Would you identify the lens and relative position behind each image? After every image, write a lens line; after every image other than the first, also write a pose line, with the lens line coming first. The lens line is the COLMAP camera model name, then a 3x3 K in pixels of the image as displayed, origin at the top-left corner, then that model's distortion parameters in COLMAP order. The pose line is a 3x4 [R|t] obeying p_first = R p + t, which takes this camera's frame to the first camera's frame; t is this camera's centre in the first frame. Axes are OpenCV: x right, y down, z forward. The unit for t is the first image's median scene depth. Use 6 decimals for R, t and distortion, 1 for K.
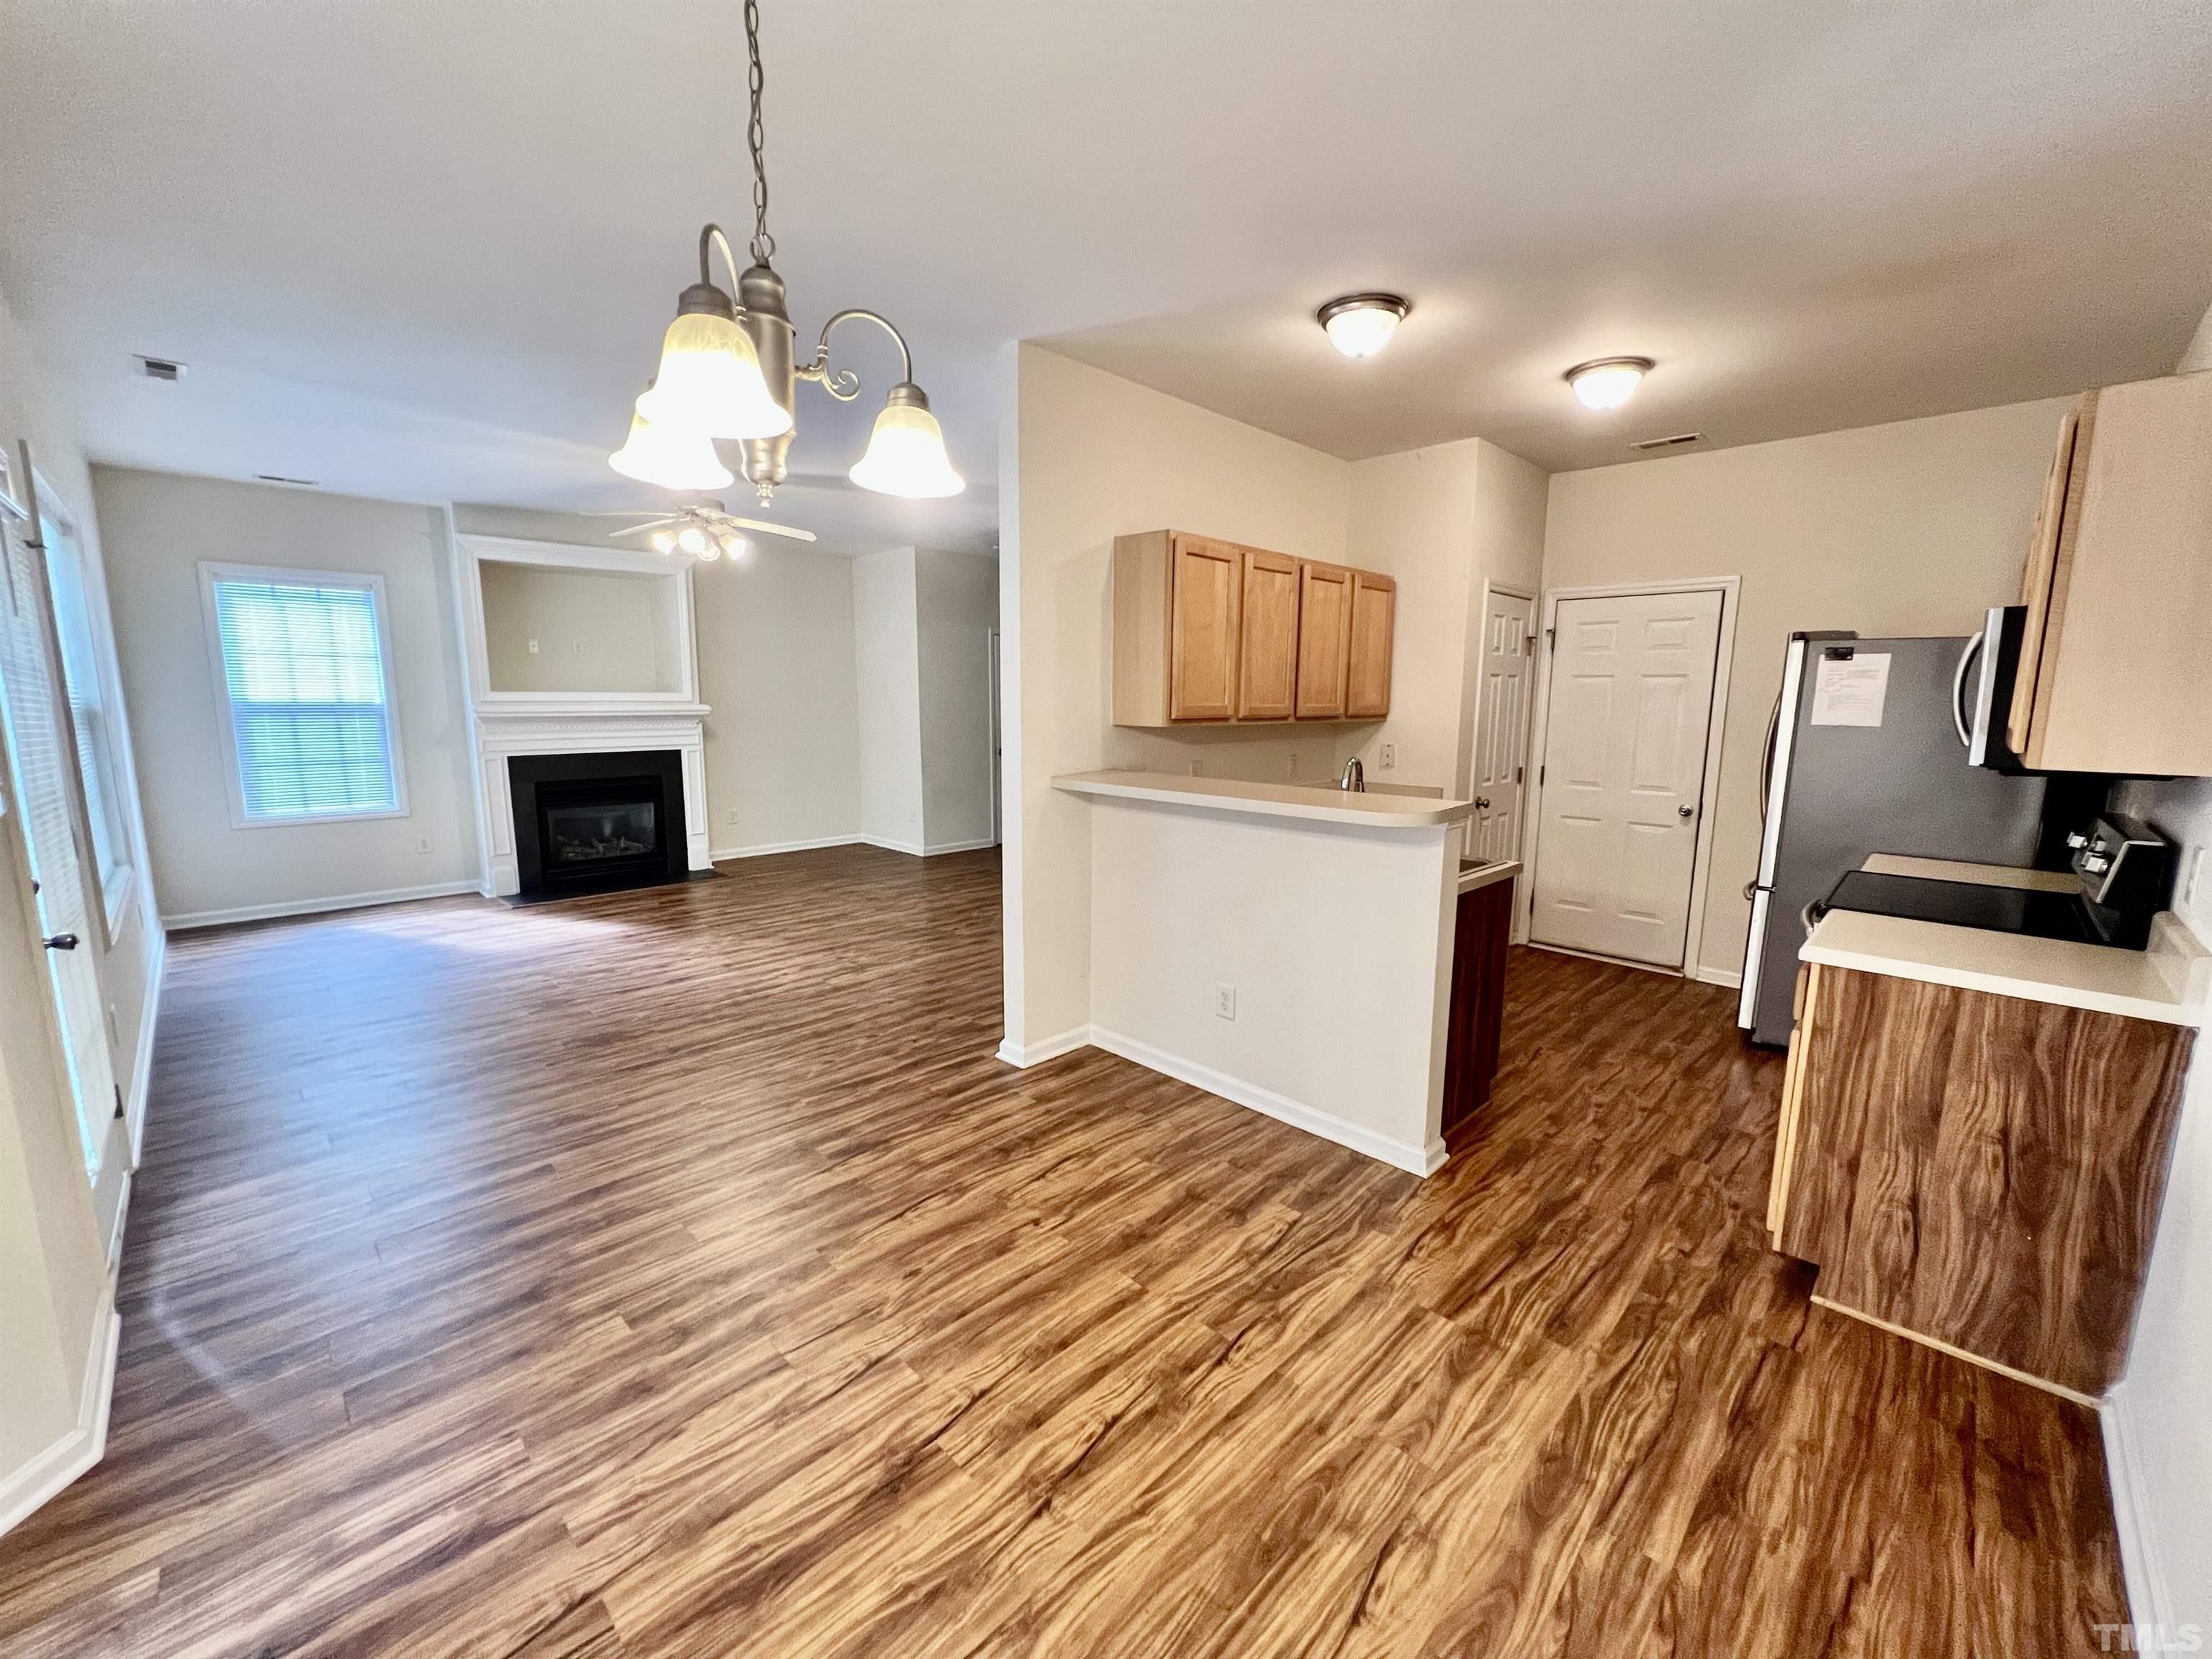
lens RADIAL K [[887.8, 0, 1114.5], [0, 887.8, 831.0], [0, 0, 1]] dist [-0.003607, 0.000219]
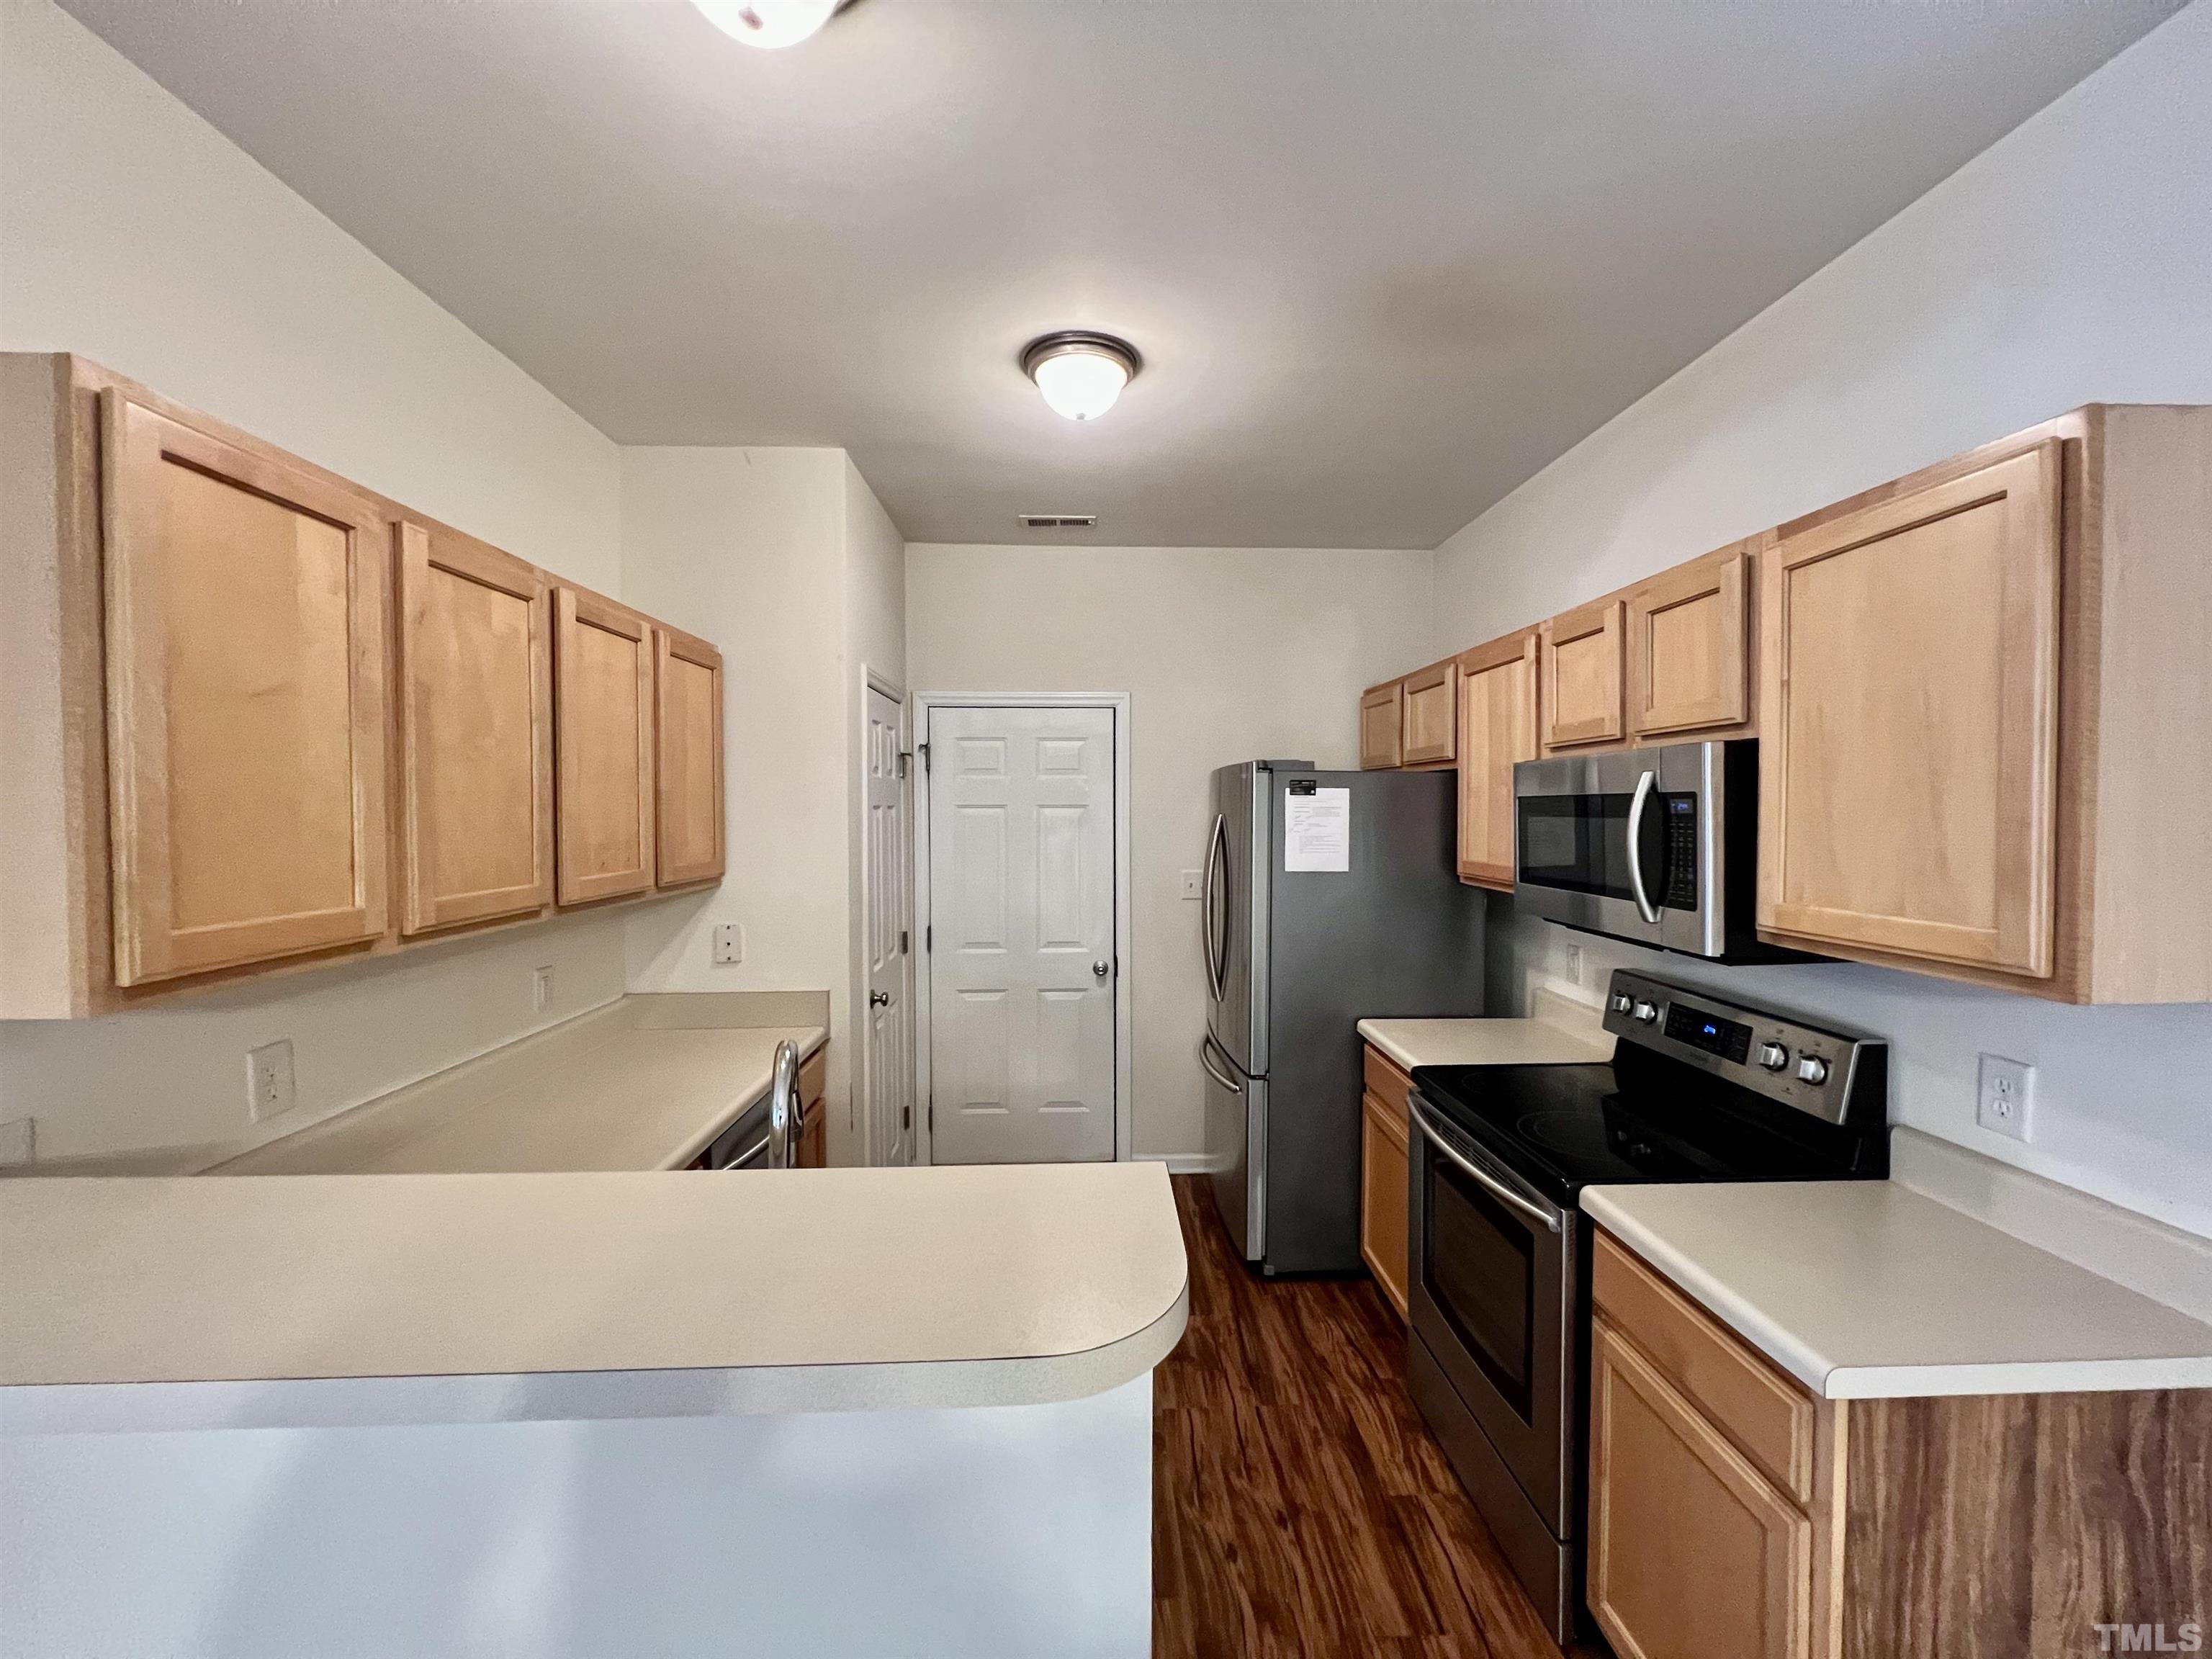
lens RADIAL K [[887.8, 0, 1114.5], [0, 887.8, 831.0], [0, 0, 1]] dist [-0.003607, 0.000219]
pose [[0.683236, -0.029249, 0.729611, 0.071570], [0.119048, 0.990290, -0.071782, -0.109307], [-0.720427, 0.135903, 0.680084, 0.511480]]
